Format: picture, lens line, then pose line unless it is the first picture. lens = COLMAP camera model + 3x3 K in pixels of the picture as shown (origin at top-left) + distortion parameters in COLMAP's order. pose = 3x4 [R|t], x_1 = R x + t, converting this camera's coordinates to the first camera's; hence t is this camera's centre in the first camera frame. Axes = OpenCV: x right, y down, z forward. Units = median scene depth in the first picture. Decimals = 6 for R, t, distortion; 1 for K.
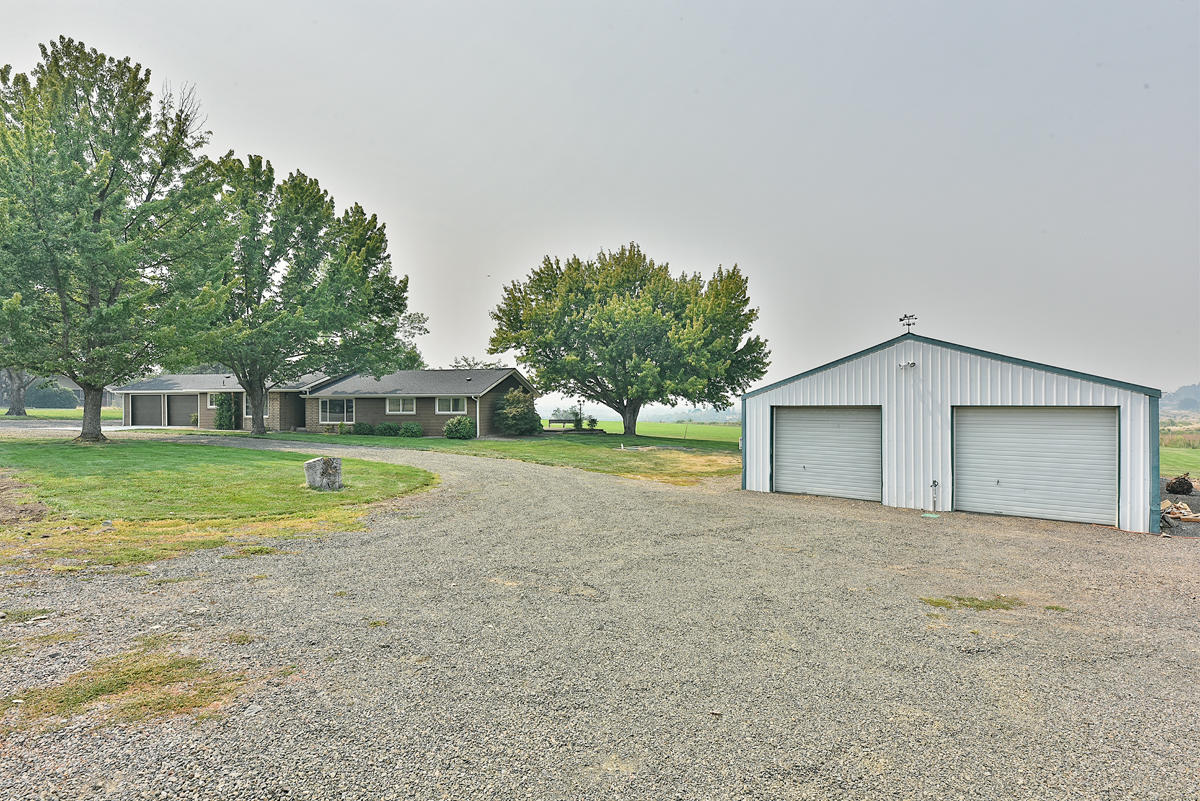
lens RADIAL K [[617.6, 0, 600.0], [0, 617.6, 400.5], [0, 0, 1]] dist [-0.000581, -0.000202]
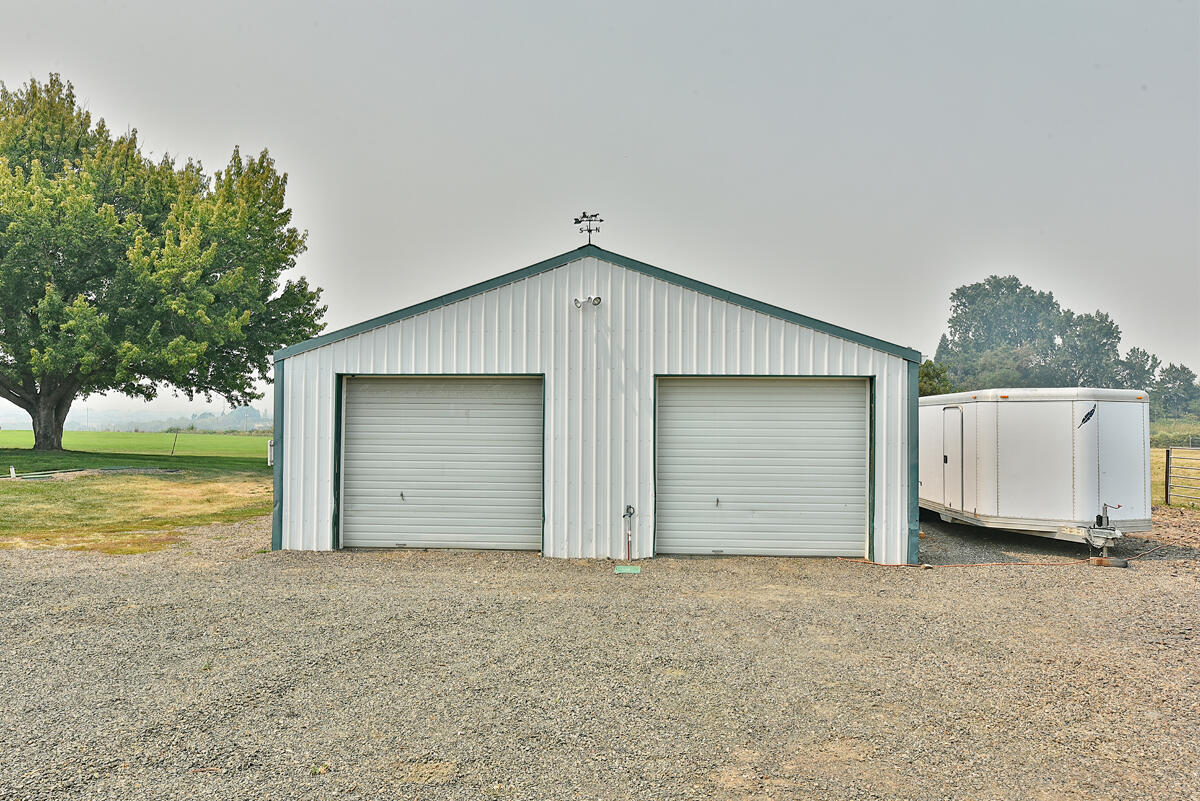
lens RADIAL K [[793.8, 0, 600.0], [0, 793.8, 400.5], [0, 0, 1]] dist [0.053435, -0.071574]
pose [[0.820642, 0.007460, 0.571394, 0.052533], [-0.004541, 0.999968, -0.006533, 0.019734], [-0.571425, 0.002767, 0.820650, 0.219086]]
